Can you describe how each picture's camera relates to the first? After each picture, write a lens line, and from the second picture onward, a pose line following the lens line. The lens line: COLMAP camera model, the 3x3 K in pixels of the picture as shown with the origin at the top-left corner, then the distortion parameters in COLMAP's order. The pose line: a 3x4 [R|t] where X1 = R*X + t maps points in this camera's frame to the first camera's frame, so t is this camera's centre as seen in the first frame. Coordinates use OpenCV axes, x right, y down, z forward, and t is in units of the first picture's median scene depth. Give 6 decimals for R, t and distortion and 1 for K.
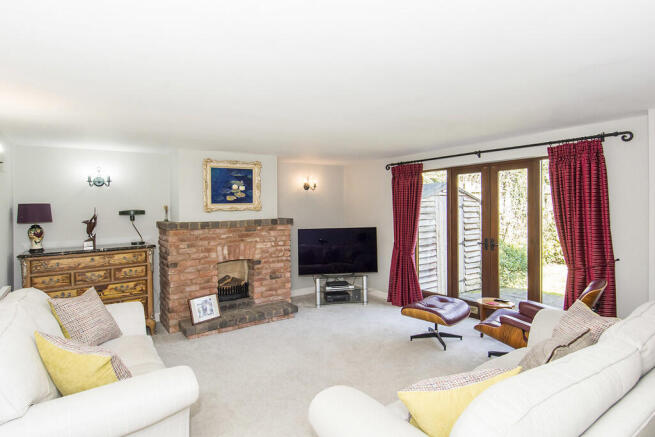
lens RADIAL K [[348.8, 0, 327.5], [0, 348.8, 218.5], [0, 0, 1]] dist [-0.000062, -0.000243]
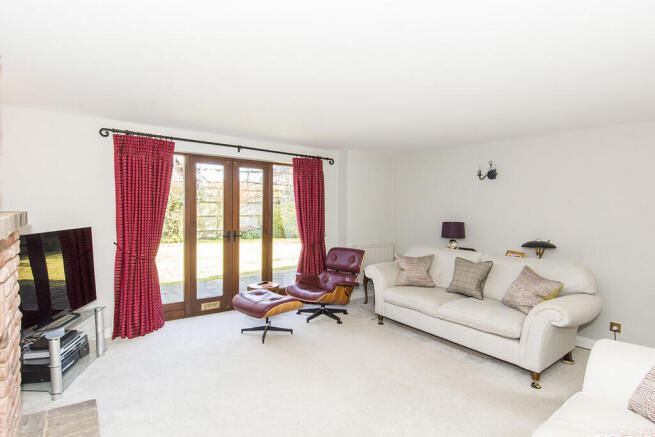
lens RADIAL K [[348.8, 0, 327.5], [0, 348.8, 218.5], [0, 0, 1]] dist [-0.000062, -0.000243]
pose [[-0.037518, -0.014437, 0.999192, -0.584453], [0.019952, 0.999685, 0.015193, 0.012230], [-0.999097, 0.020506, -0.037218, 0.739952]]
